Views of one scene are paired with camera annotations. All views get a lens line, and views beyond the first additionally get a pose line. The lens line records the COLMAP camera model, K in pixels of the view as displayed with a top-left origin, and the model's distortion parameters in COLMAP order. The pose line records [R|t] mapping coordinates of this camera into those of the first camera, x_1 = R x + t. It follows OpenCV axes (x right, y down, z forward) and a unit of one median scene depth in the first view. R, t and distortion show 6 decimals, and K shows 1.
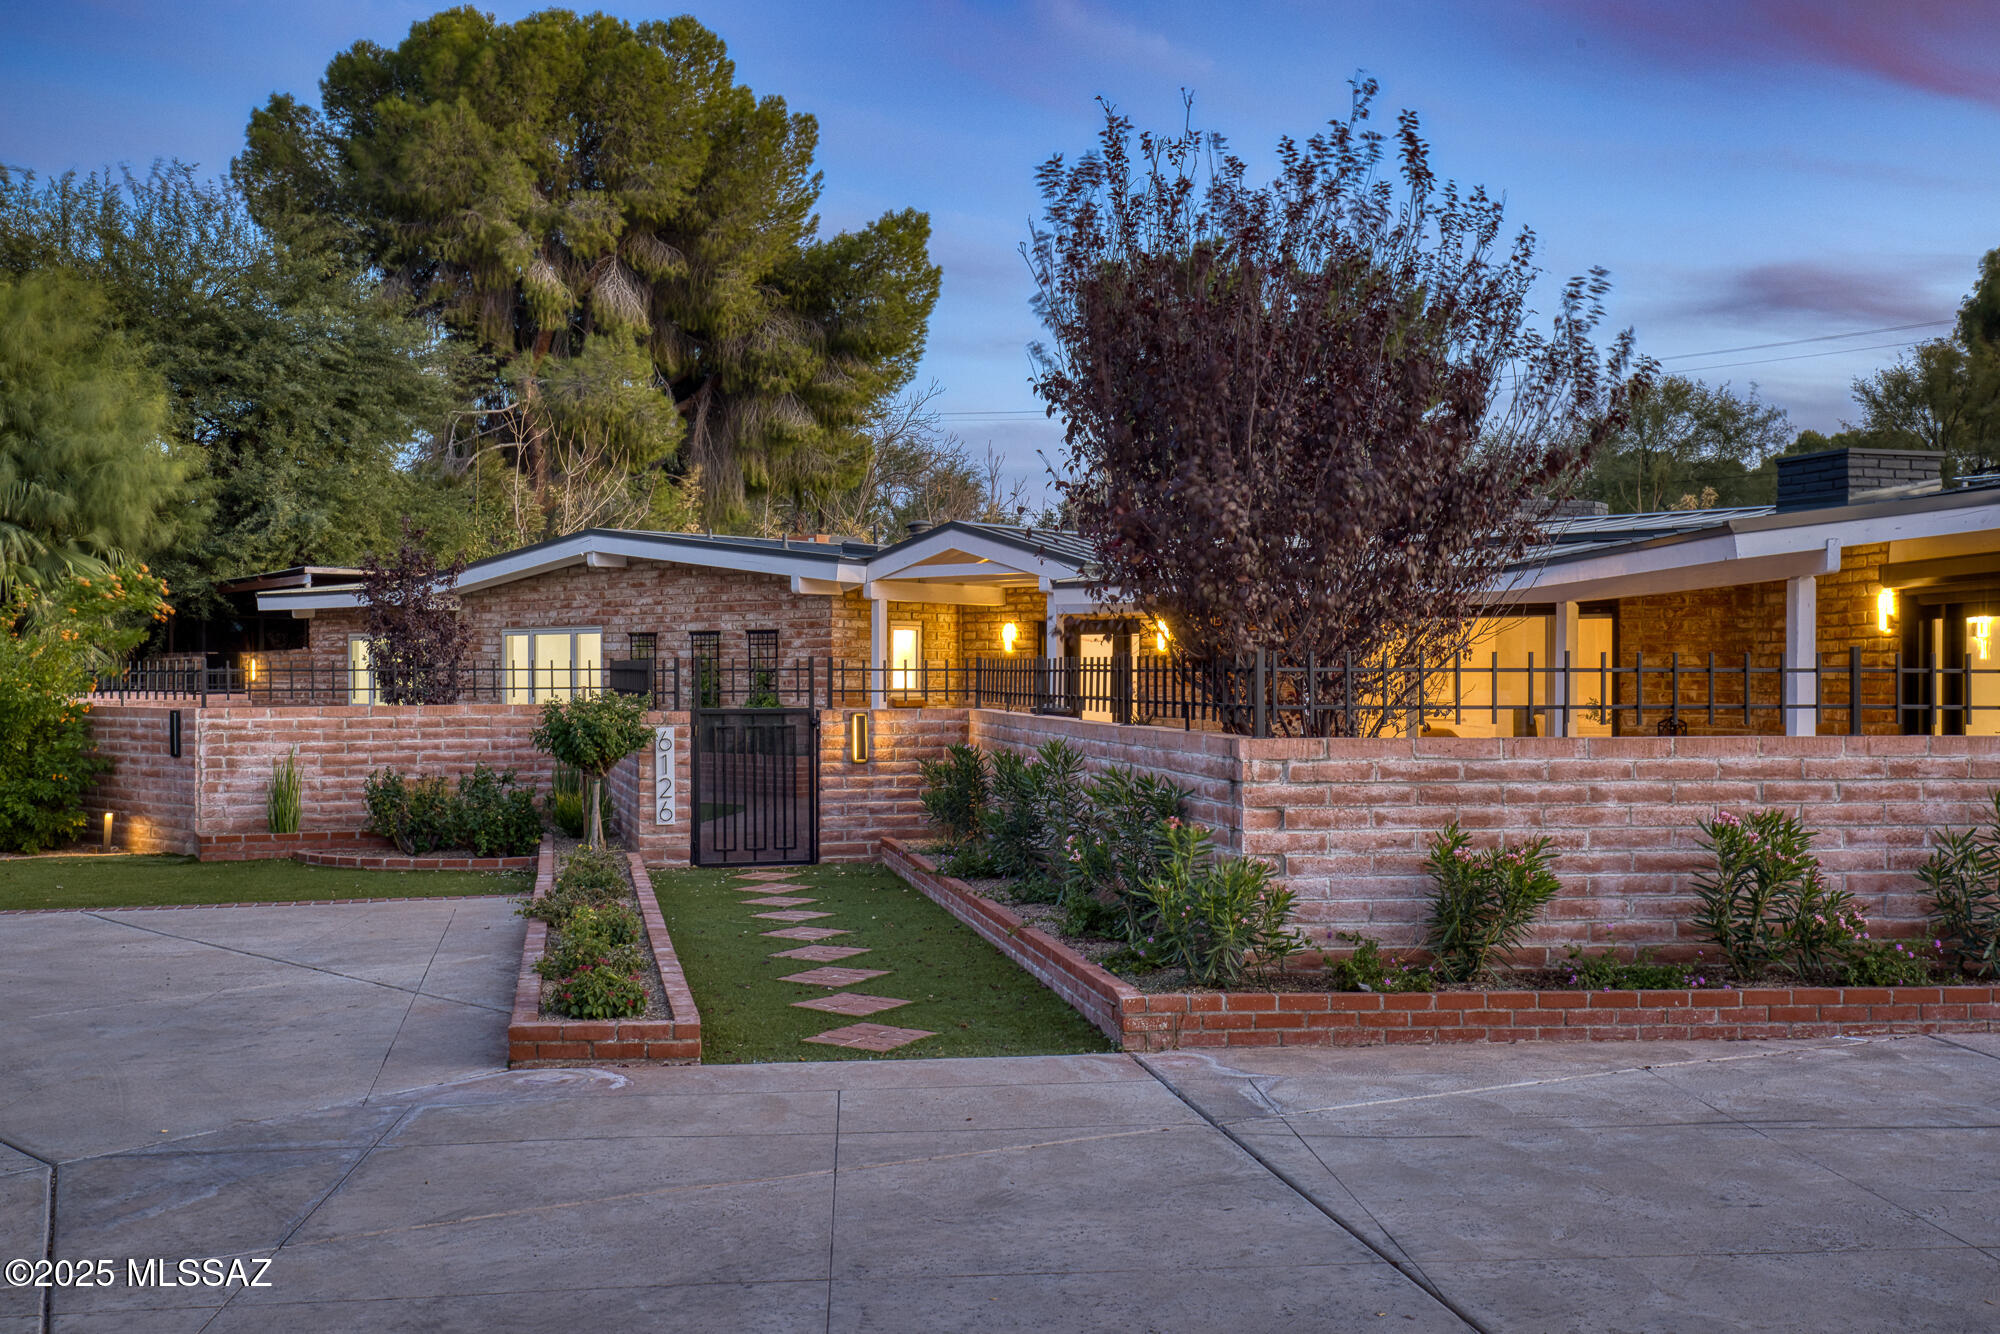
lens RADIAL K [[1901.5, 0, 995.9], [0, 1901.5, 663.6], [0, 0, 1]] dist [0.006383, 0.000000]
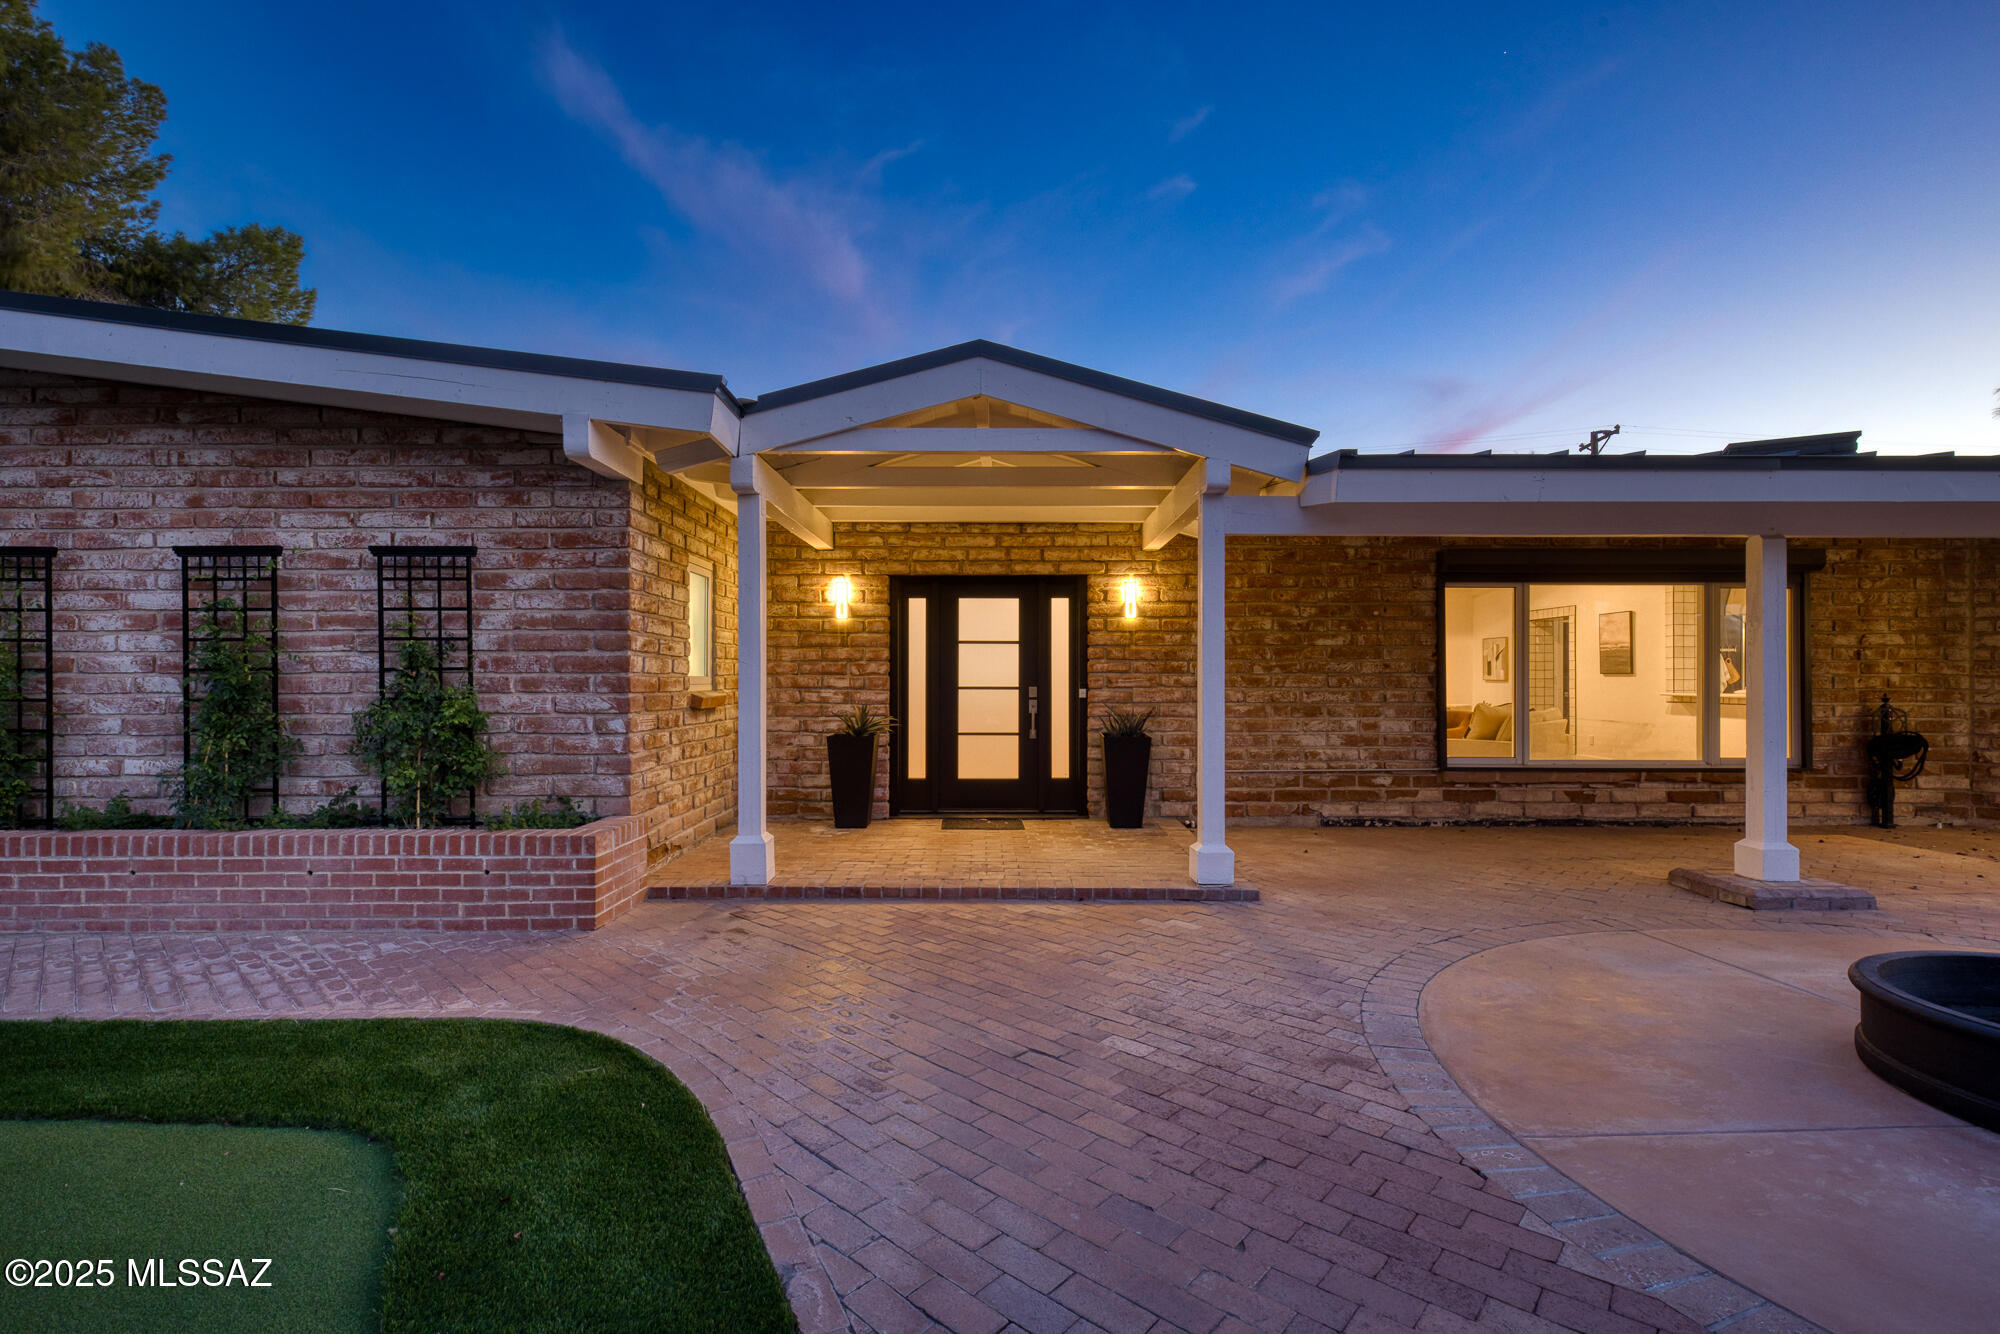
lens RADIAL K [[923.0, 0, 1009.1], [0, 923.0, 675.1], [0, 0, 1]] dist [-0.002876, 0.003518]
pose [[0.753342, 0.000984, 0.657628, -0.159956], [-0.003329, 0.999992, 0.002318, 0.011551], [-0.657620, -0.003935, 0.753339, 0.732324]]
